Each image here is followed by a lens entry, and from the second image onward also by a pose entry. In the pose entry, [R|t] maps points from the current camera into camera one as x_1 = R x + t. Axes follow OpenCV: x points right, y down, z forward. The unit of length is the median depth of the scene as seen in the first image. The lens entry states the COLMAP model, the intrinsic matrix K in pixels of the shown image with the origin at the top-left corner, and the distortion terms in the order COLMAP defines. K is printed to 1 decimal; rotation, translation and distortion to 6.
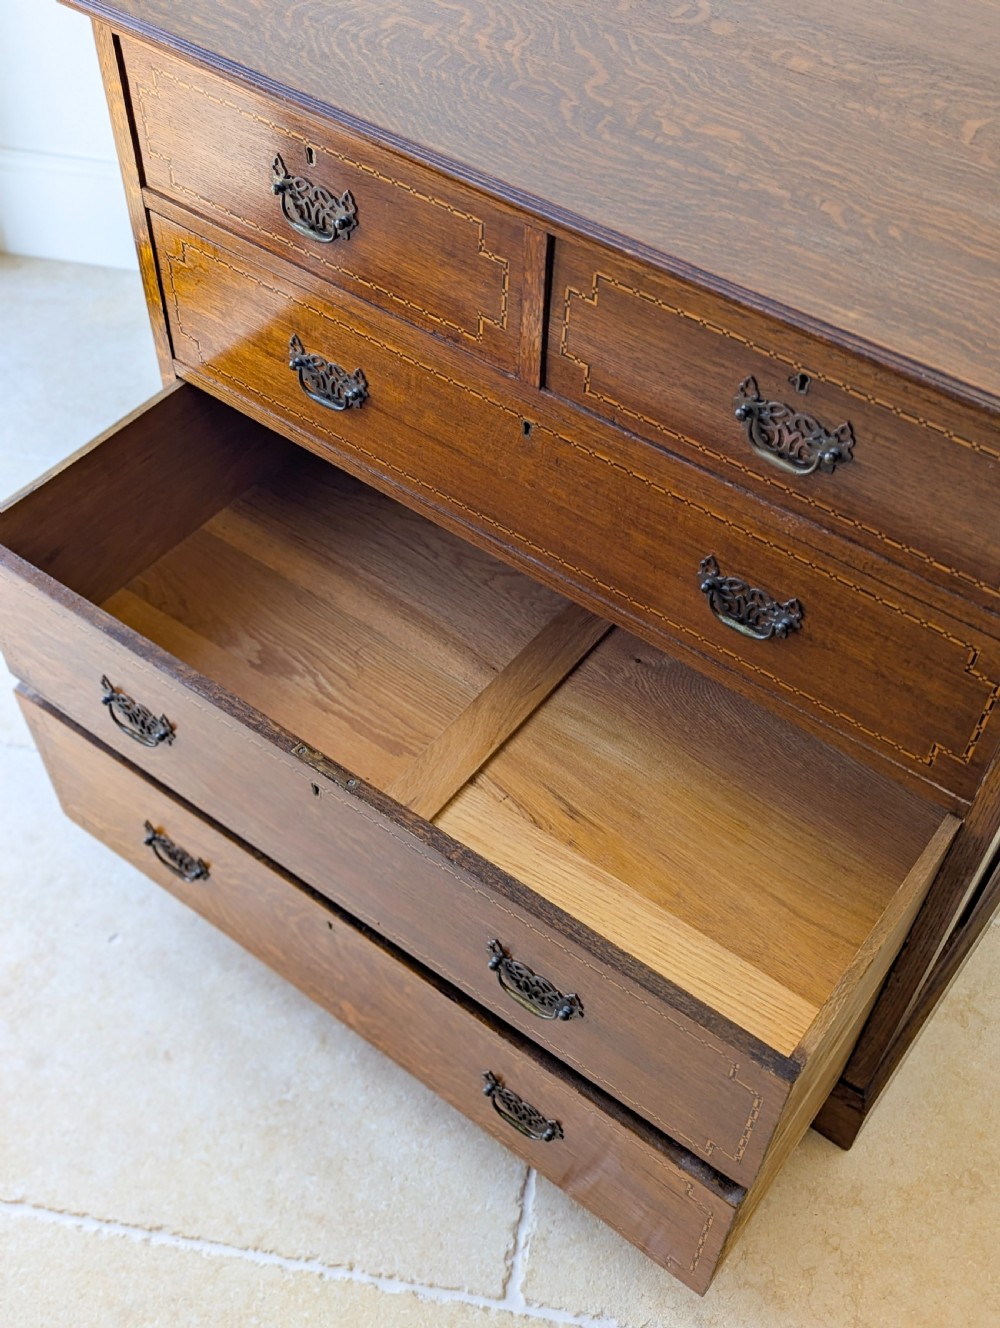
lens RADIAL K [[1440.8, 0, 521.7], [0, 1440.8, 657.5], [0, 0, 1]] dist [0.043044, 0.000000]
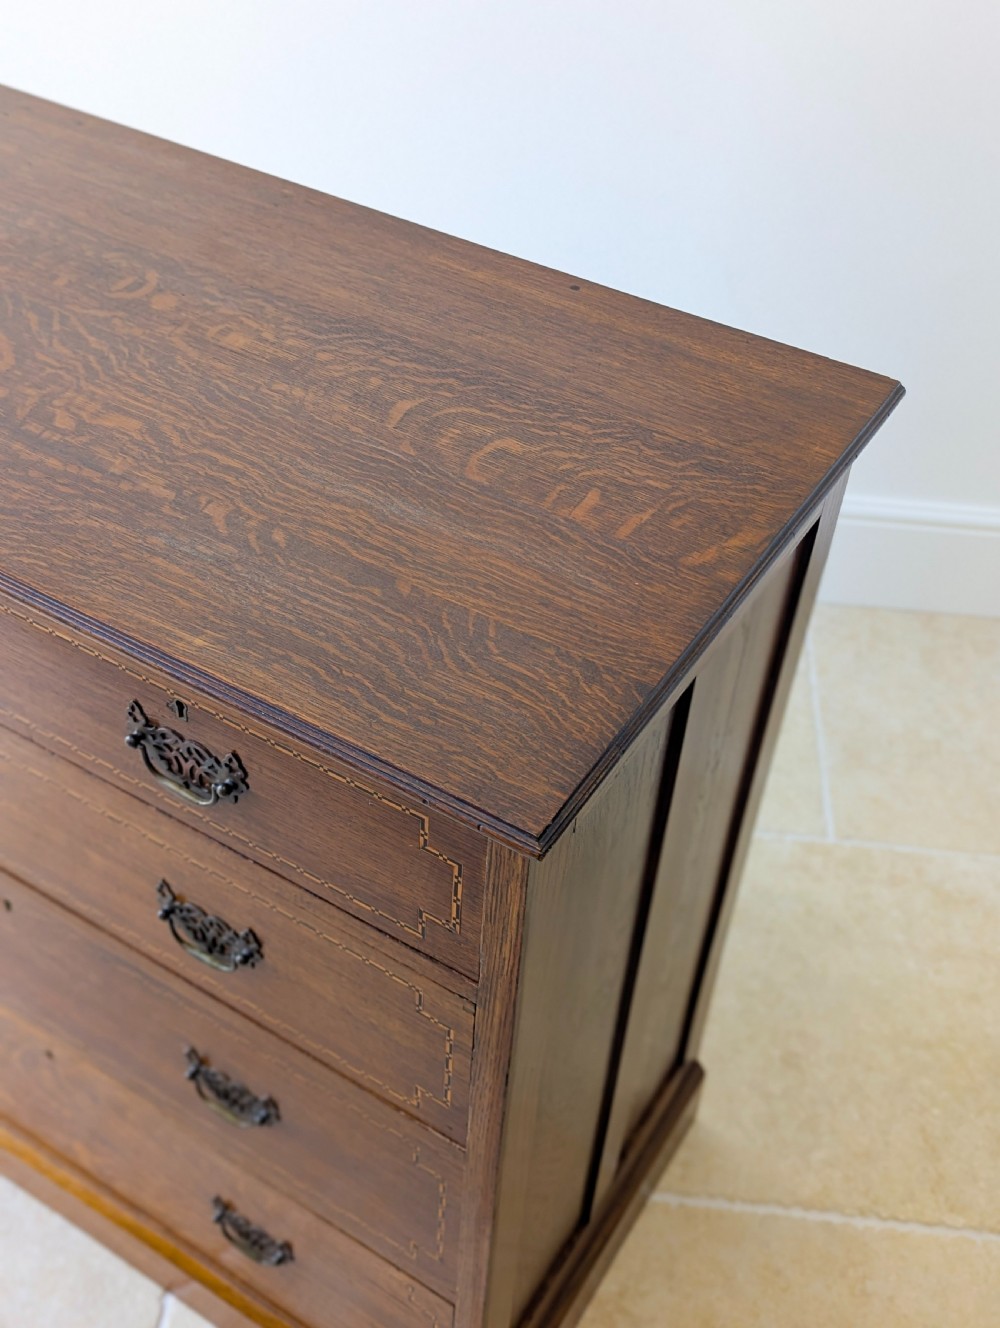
lens RADIAL K [[1440.8, 0, 526.1], [0, 1440.8, 639.9], [0, 0, 1]] dist [0.043044, 0.000000]
pose [[0.994518, -0.049444, 0.092140, 0.280770], [0.060047, 0.991420, -0.116108, -0.100781], [-0.085608, 0.121004, 0.988954, 0.093652]]
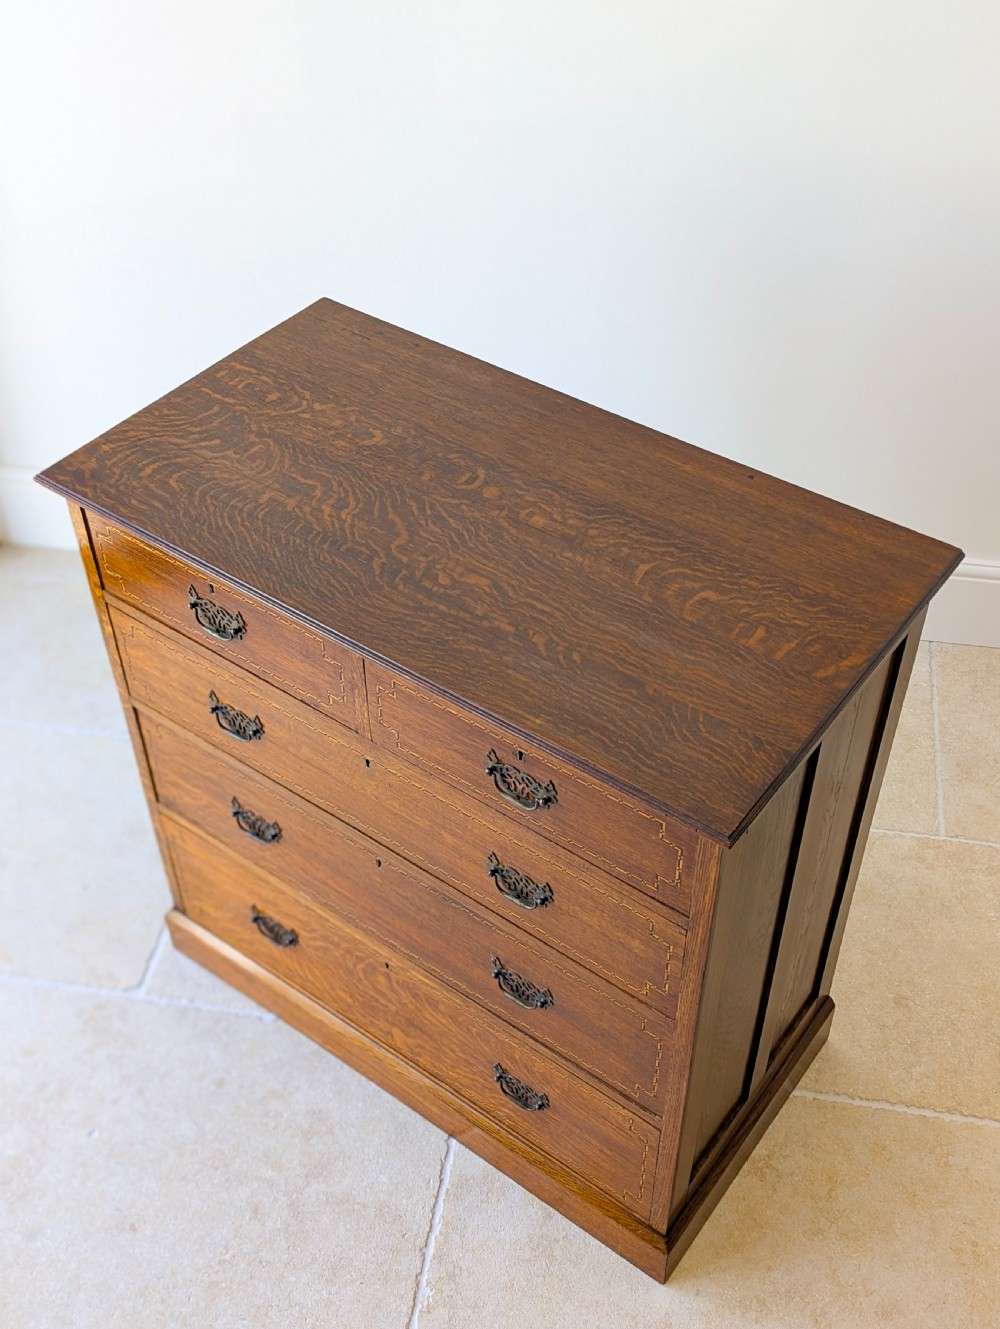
lens RADIAL K [[1471.8, 0, 542.4], [0, 1471.8, 661.3], [0, 0, 1]] dist [0.056625, 0.000000]
pose [[0.999387, -0.034819, -0.003723, 0.196100], [0.034338, 0.995283, -0.090735, -0.127081], [0.006865, 0.090552, 0.995868, -0.494515]]
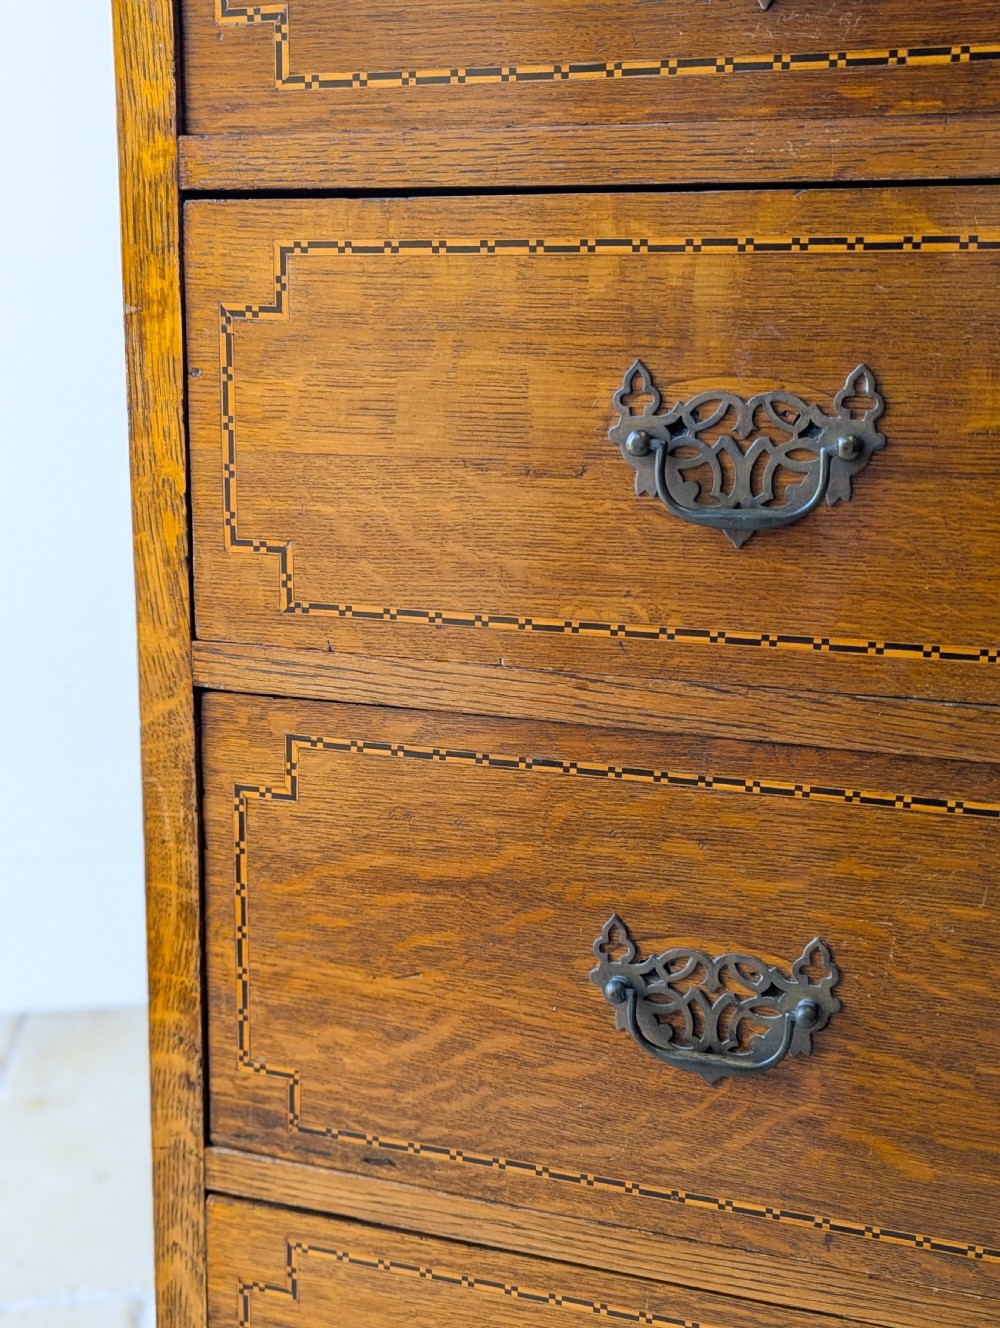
lens RADIAL K [[1399.3, 0, 489.6], [0, 1399.3, 685.4], [0, 0, 1]] dist [0.032319, 0.000000]
pose [[0.937481, -0.092620, 0.335485, -0.379647], [0.273287, 0.792782, -0.544803, 0.046703], [-0.215507, 0.602427, 0.768530, 0.890256]]
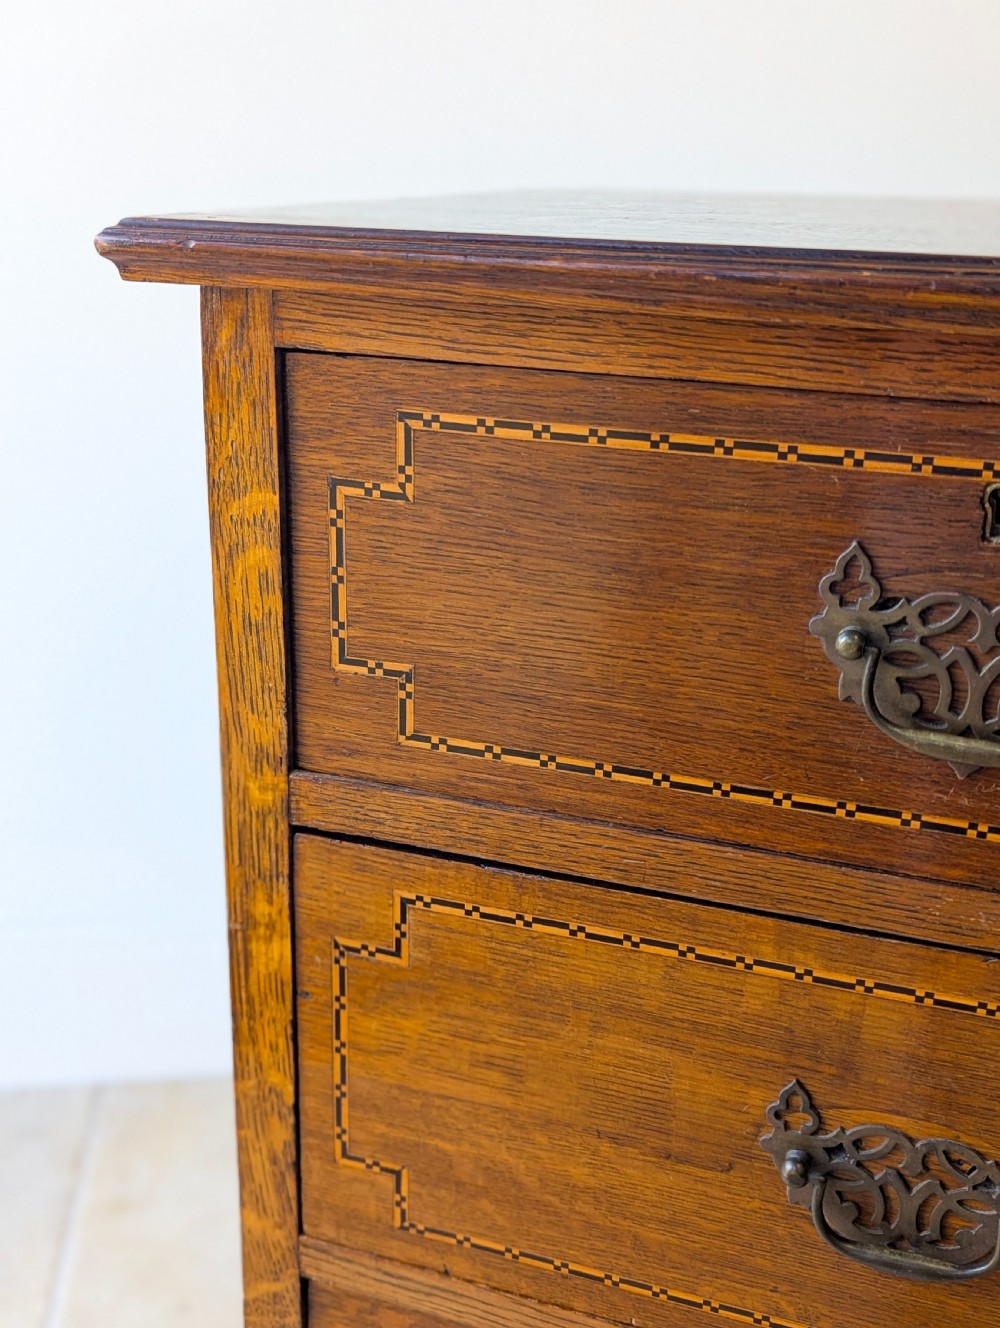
lens RADIAL K [[1440.8, 0, 504.7], [0, 1440.8, 662.5], [0, 0, 1]] dist [0.043044, 0.000000]
pose [[0.949038, -0.118051, 0.292216, -0.364355], [0.244274, 0.861391, -0.445350, -0.197193], [-0.199138, 0.494035, 0.846330, 0.766899]]
